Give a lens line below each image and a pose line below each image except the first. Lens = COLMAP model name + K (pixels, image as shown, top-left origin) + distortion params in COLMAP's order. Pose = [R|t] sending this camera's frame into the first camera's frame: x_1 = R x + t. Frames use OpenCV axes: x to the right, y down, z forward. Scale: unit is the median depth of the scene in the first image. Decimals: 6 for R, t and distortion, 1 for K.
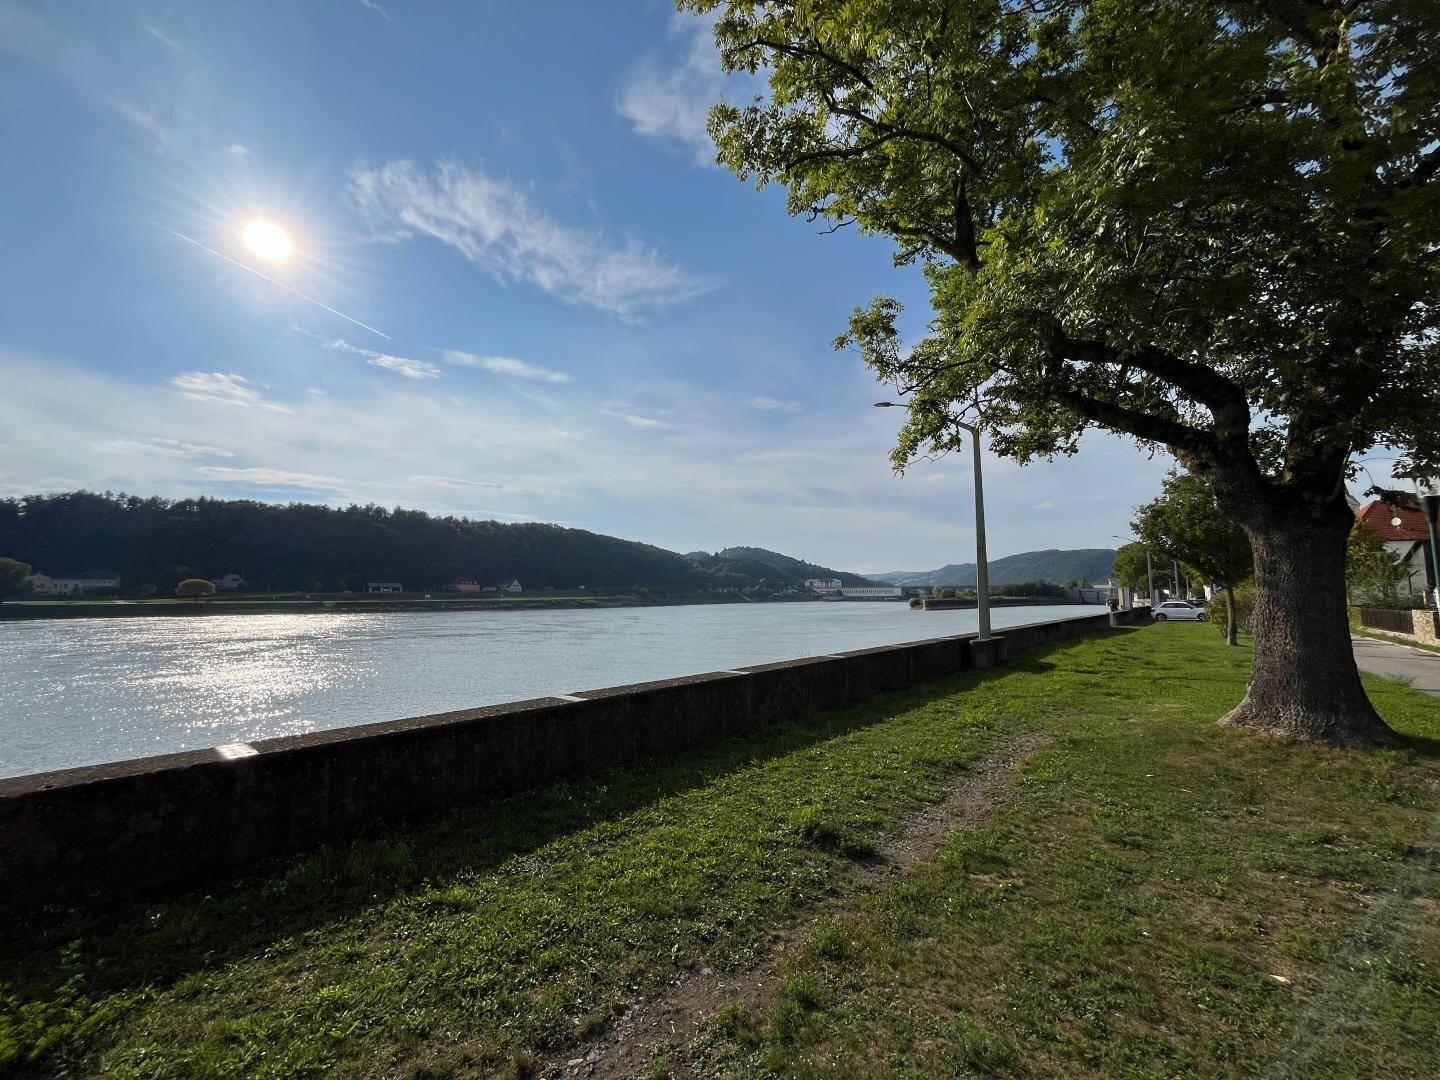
lens RADIAL K [[585.6, 0, 722.0], [0, 585.6, 538.6], [0, 0, 1]] dist [0.008890, -0.000165]
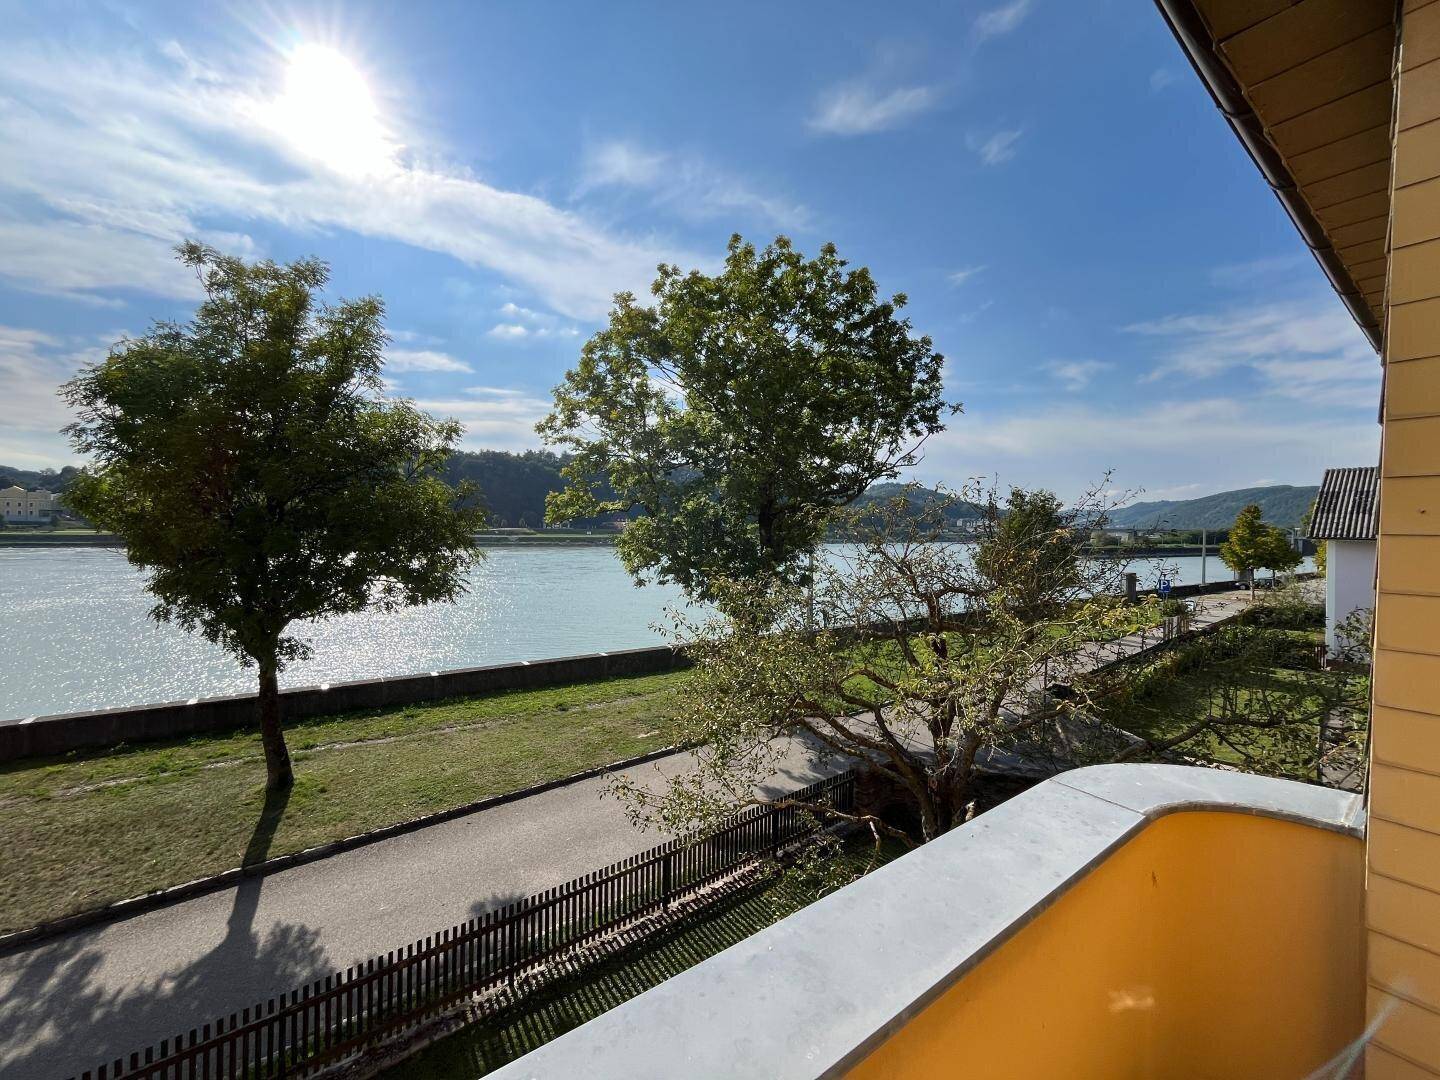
lens RADIAL K [[585.6, 0, 720.4], [0, 585.6, 545.9], [0, 0, 1]] dist [0.008890, -0.000165]
pose [[0.967969, 0.025312, -0.249790, 2.708482], [0.005849, 0.992361, 0.123227, -1.302465], [0.251001, -0.120741, 0.960427, -2.995951]]
